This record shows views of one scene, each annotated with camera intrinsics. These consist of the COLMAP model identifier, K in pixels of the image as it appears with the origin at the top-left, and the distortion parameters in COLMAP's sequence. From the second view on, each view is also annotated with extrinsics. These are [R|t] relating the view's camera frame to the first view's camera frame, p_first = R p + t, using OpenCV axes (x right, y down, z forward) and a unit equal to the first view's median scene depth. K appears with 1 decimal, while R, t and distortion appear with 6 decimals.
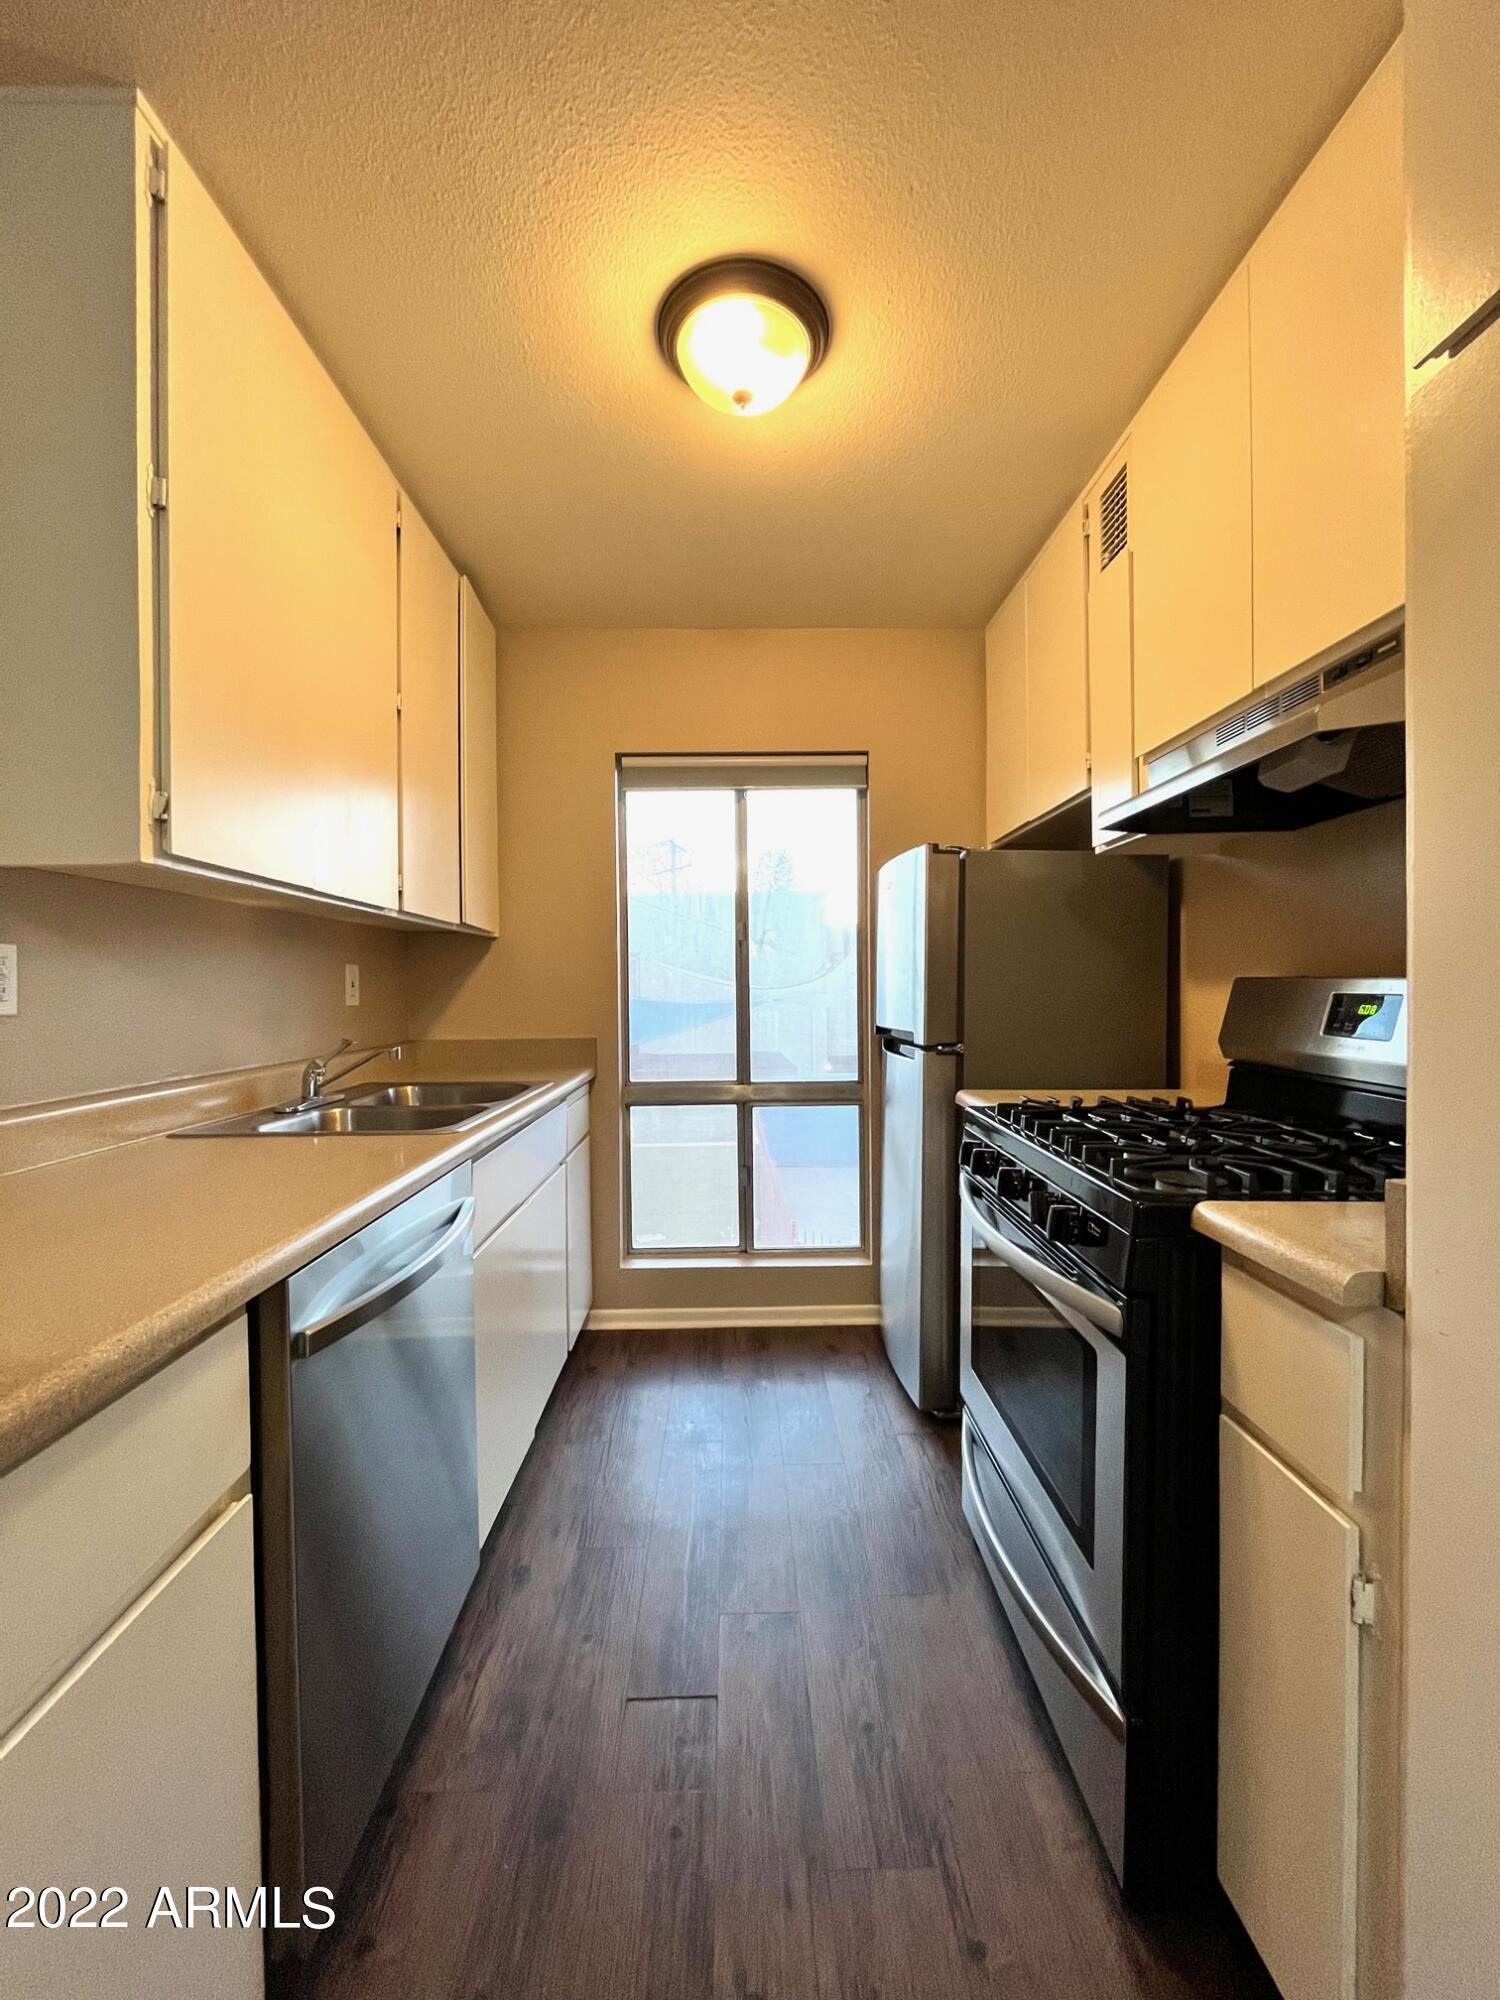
lens RADIAL K [[806.1, 0, 751.3], [0, 806.1, 993.7], [0, 0, 1]] dist [-0.002176, -0.000164]
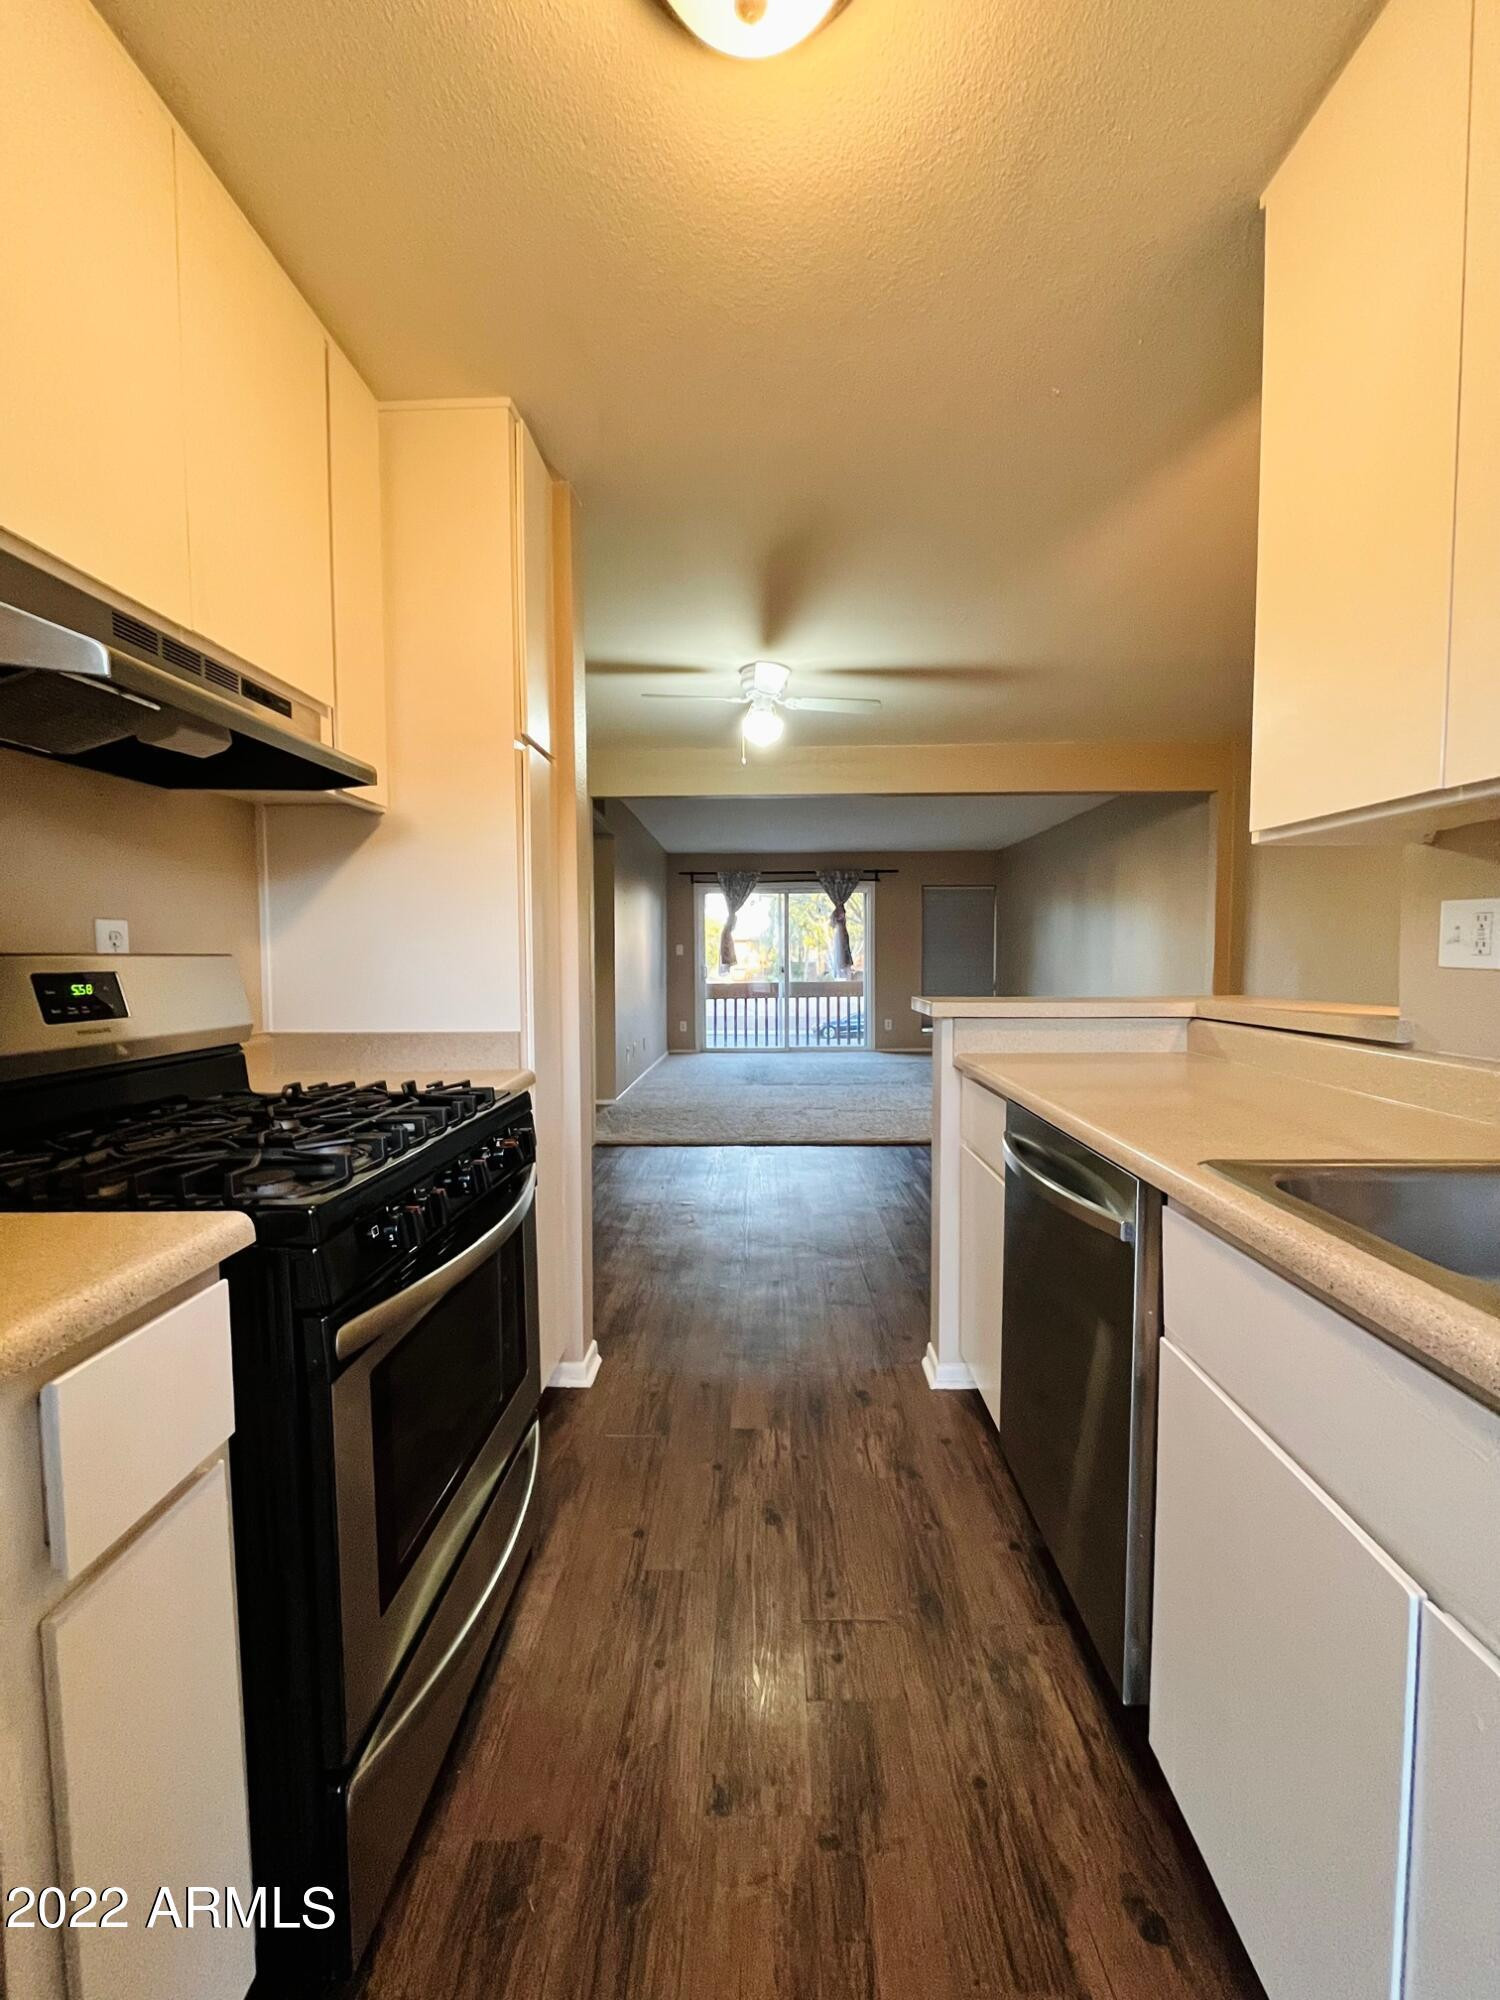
lens RADIAL K [[806.1, 0, 751.3], [0, 806.1, 993.7], [0, 0, 1]] dist [-0.002176, -0.000164]
pose [[-0.998997, 0.012195, 0.043090, -0.030423], [0.015056, 0.997660, 0.066689, -0.024099], [-0.042176, 0.067271, -0.996843, 2.050971]]
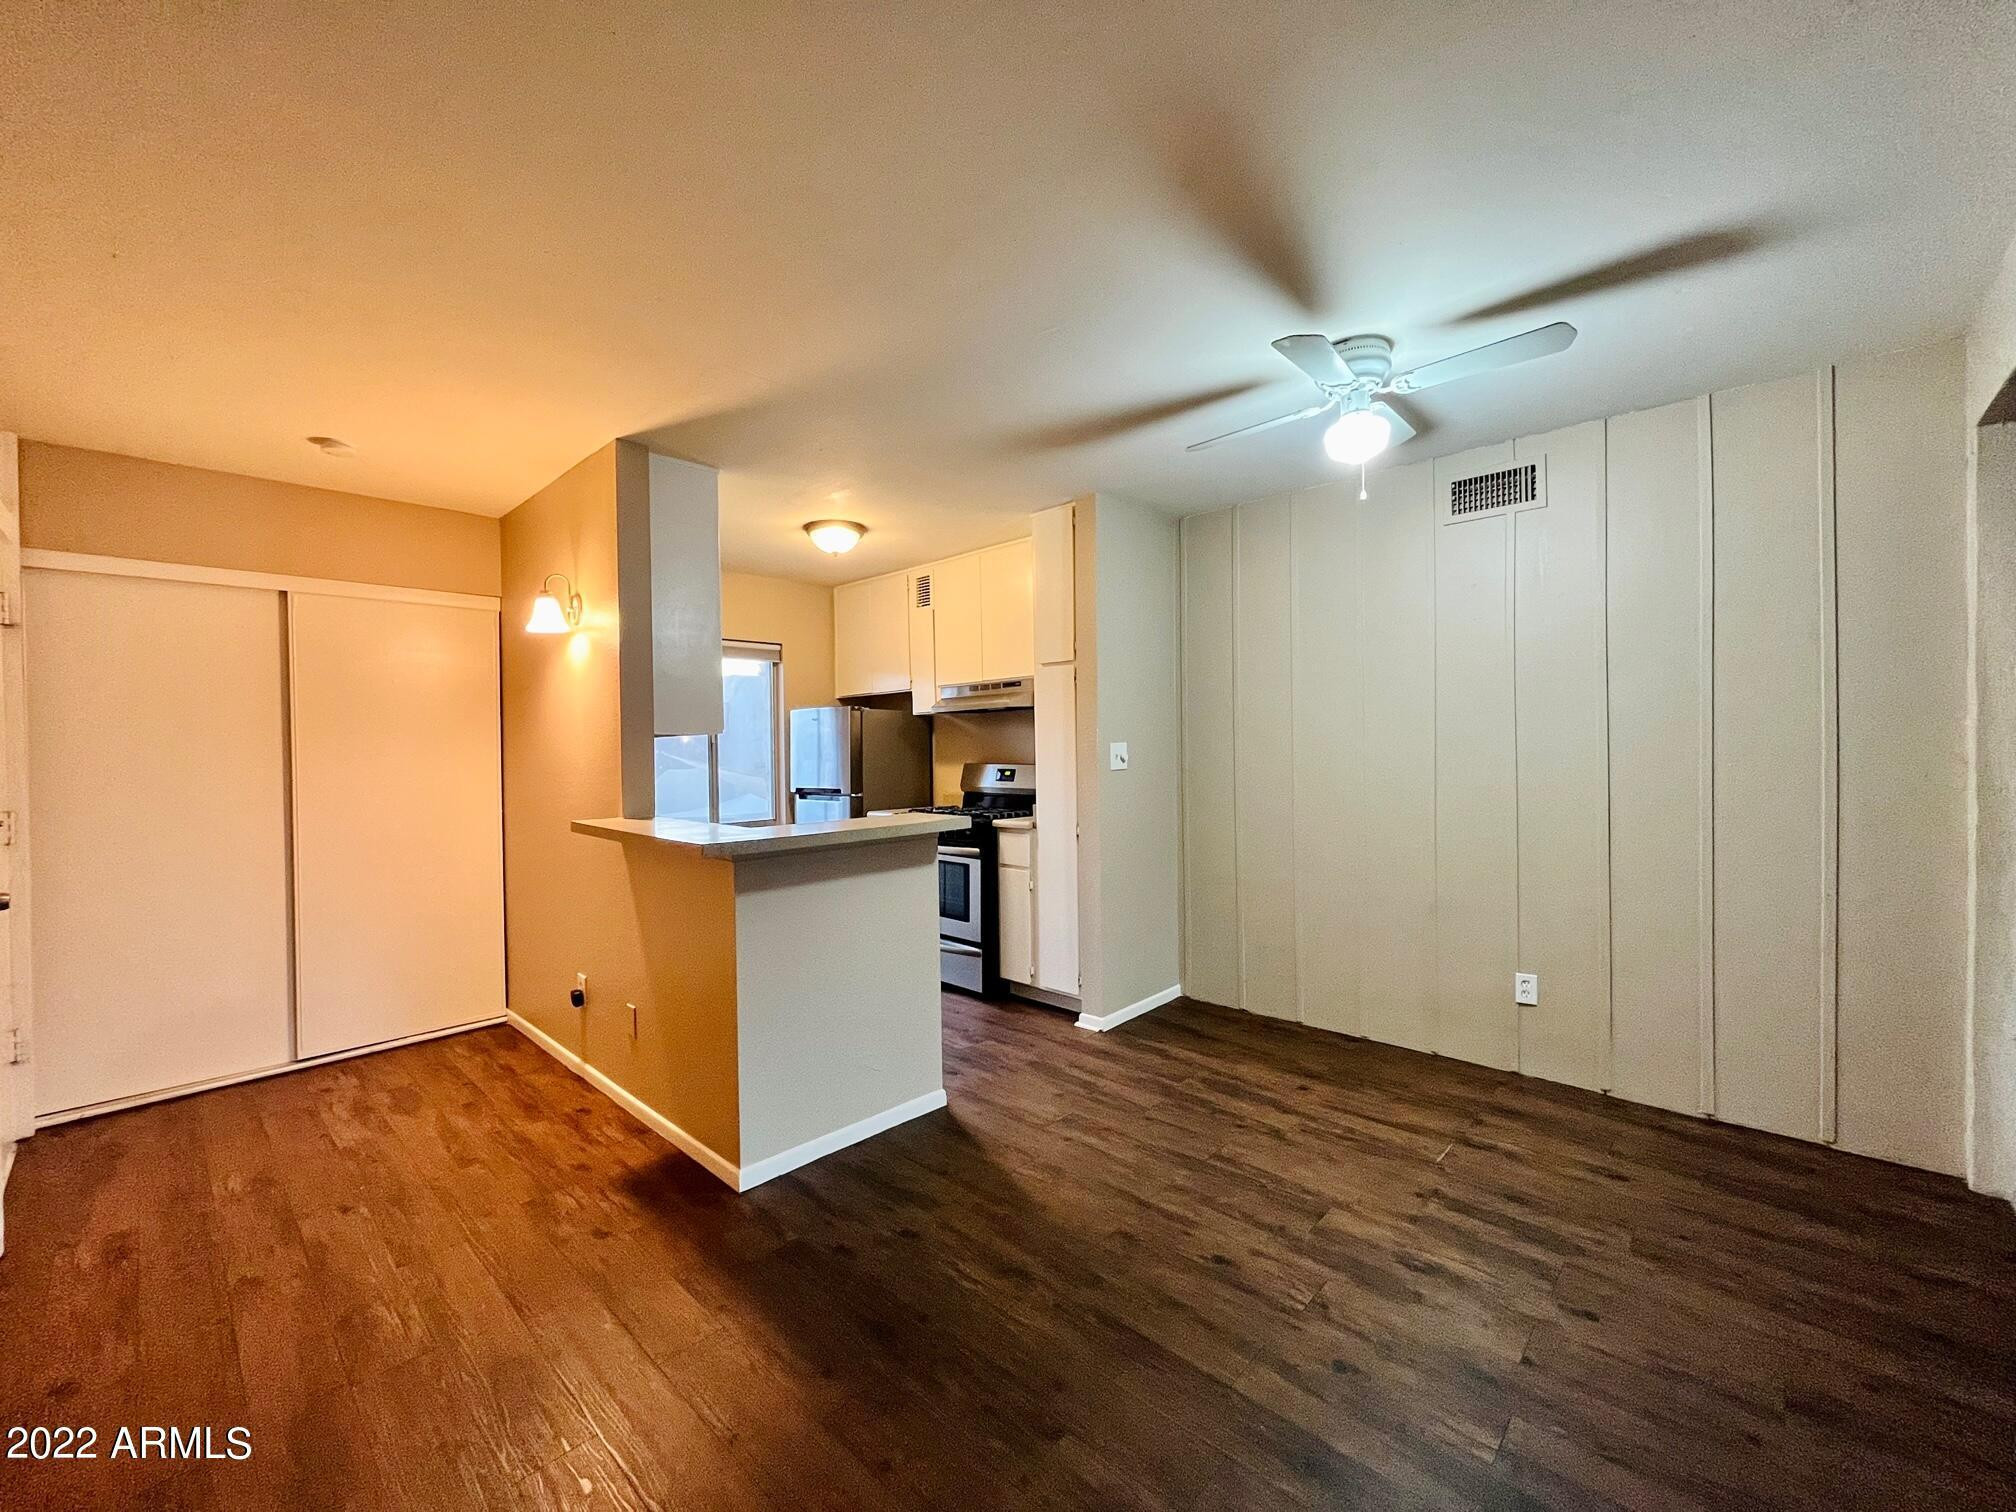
lens RADIAL K [[812.6, 0, 1008.0], [0, 812.6, 756.0], [0, 0, 1]] dist [-0.002176, -0.000164]
pose [[0.699246, -0.009635, 0.714816, -1.919597], [0.017695, 0.999836, -0.003832, -0.045591], [-0.714662, 0.015328, 0.699302, -1.607149]]
